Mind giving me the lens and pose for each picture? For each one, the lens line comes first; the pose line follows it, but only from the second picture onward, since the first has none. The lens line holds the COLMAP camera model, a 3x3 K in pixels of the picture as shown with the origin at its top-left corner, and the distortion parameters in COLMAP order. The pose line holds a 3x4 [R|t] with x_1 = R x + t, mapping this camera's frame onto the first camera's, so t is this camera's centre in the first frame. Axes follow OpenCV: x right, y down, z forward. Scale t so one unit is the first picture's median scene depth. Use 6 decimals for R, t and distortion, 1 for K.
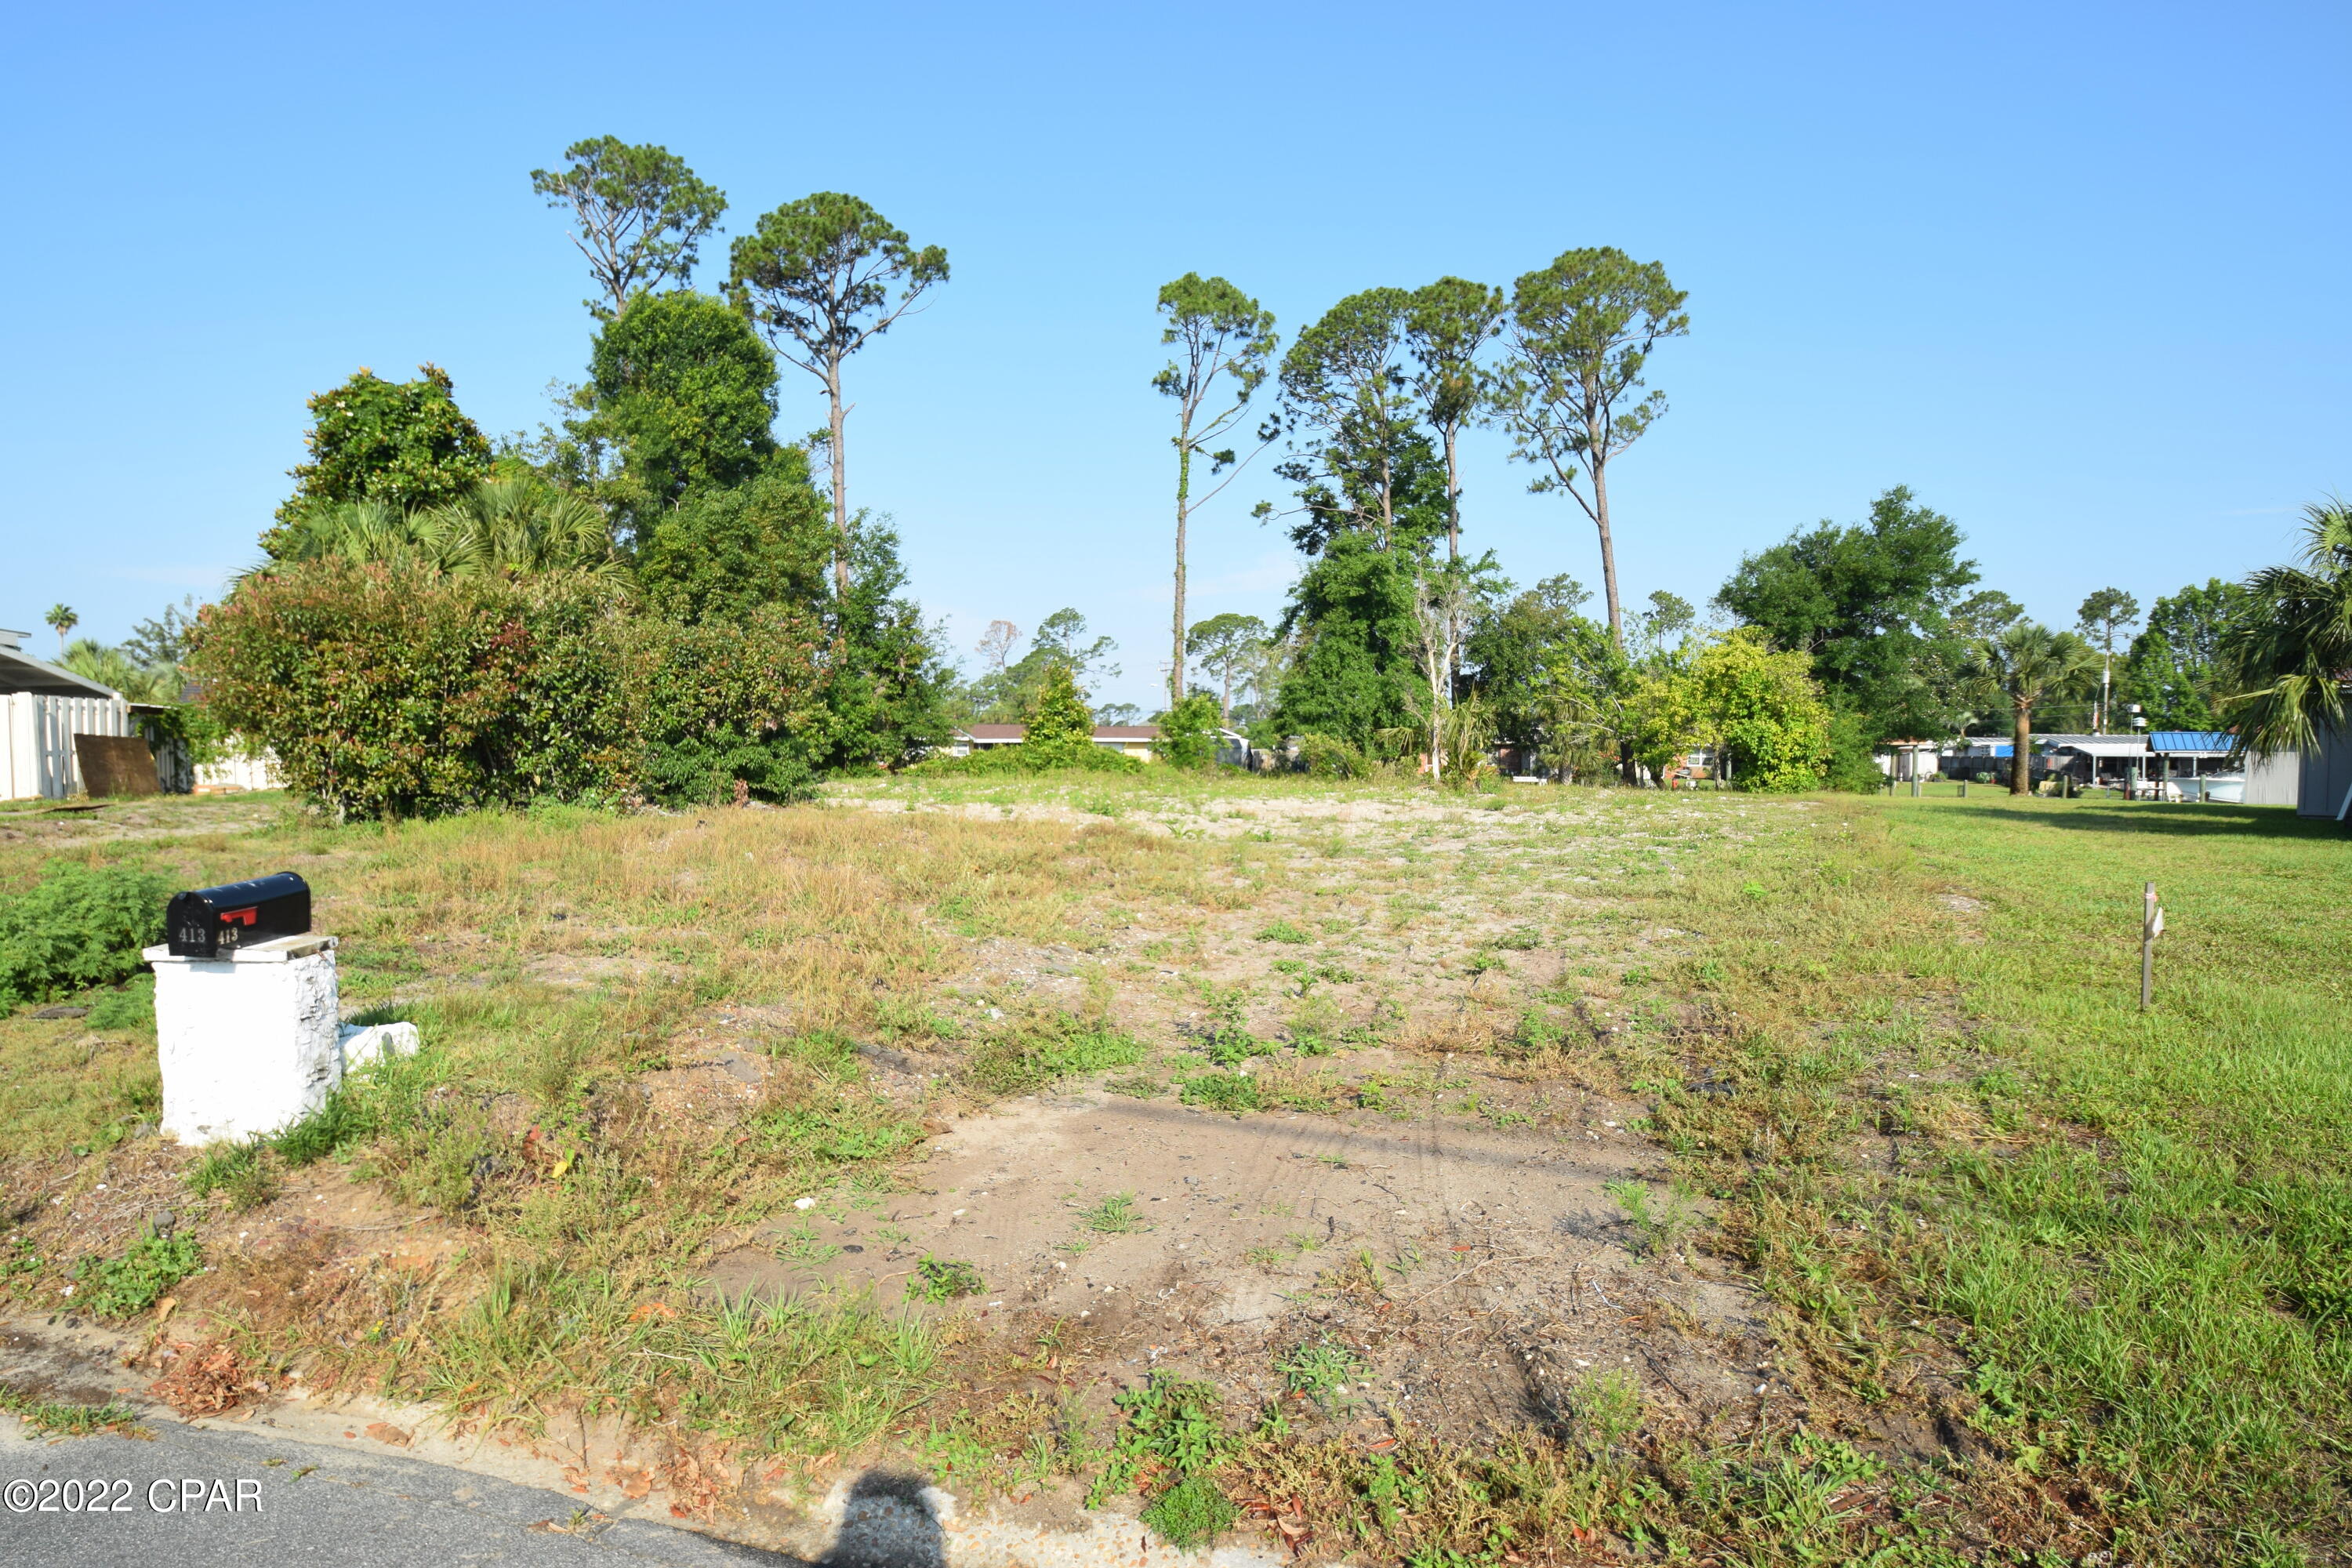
lens RADIAL K [[1281.1, 0, 1176.1], [0, 1281.1, 788.2], [0, 0, 1]] dist [-0.016504, -0.000507]
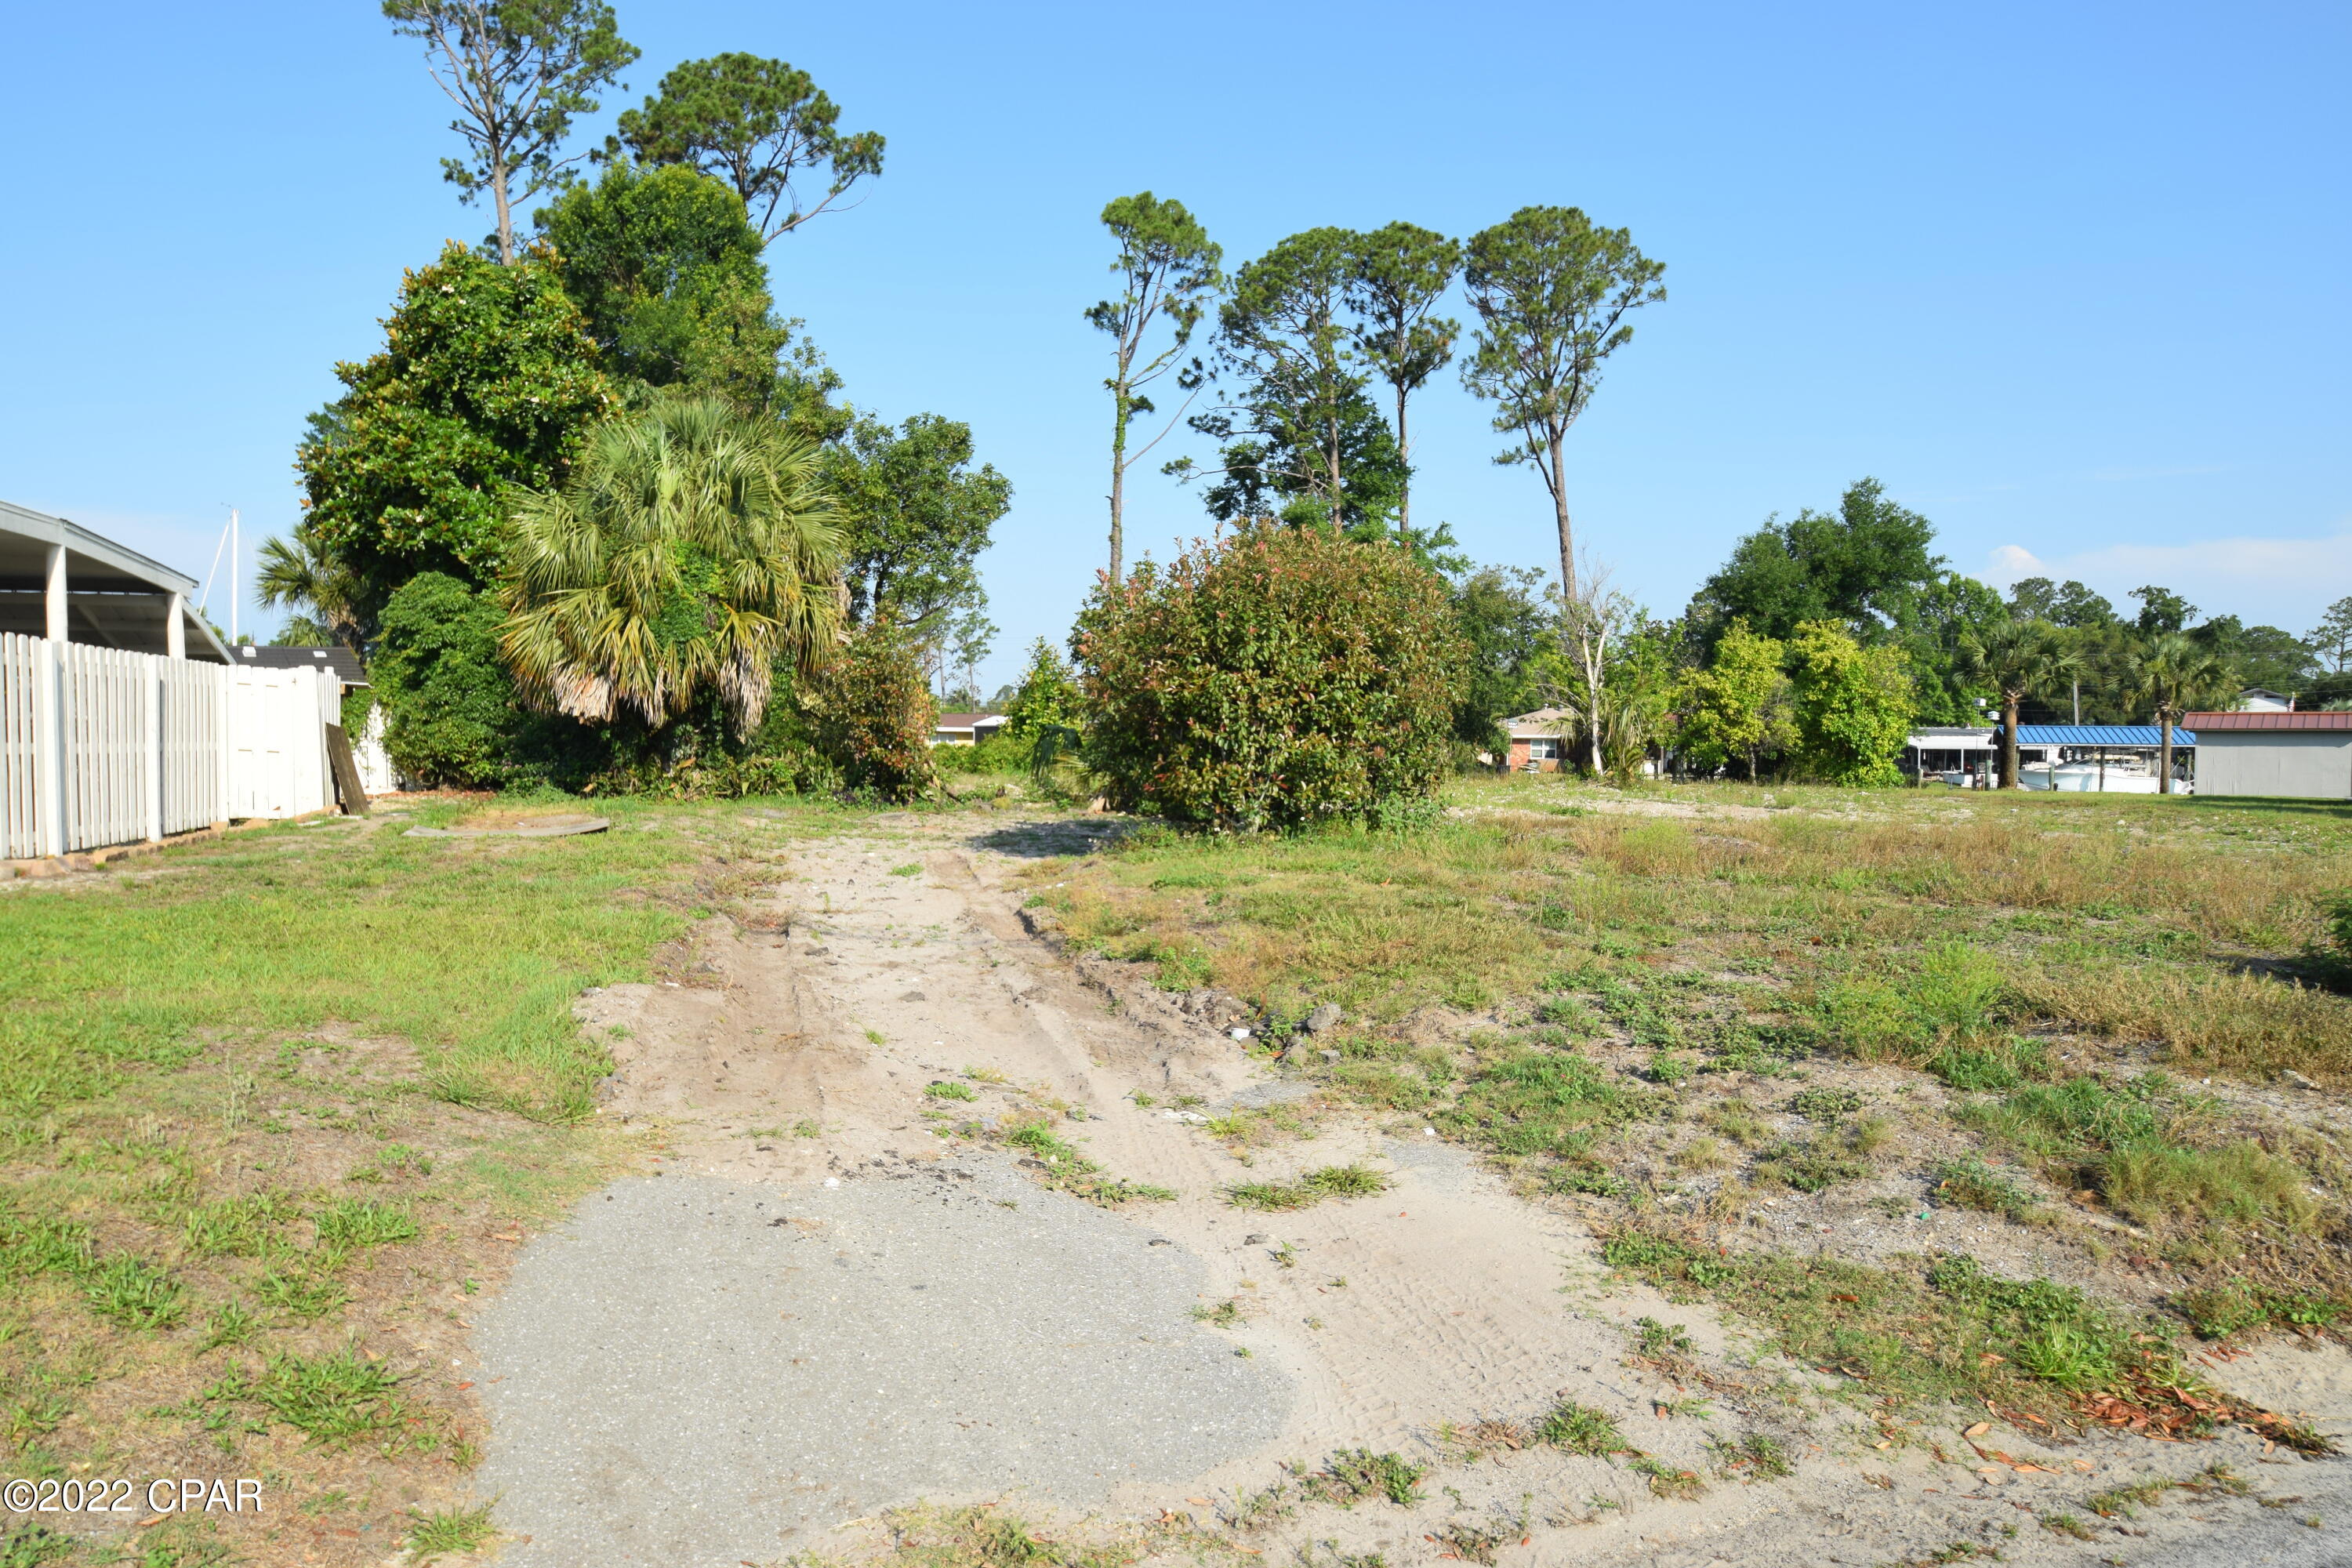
lens RADIAL K [[1498.9, 0, 1176.1], [0, 1498.9, 780.2], [0, 0, 1]] dist [-0.034859, 0.000635]
pose [[0.965369, -0.005674, 0.260827, -0.222863], [0.006242, 0.999980, -0.001352, -0.002699], [-0.260814, 0.002934, 0.965385, 0.017910]]
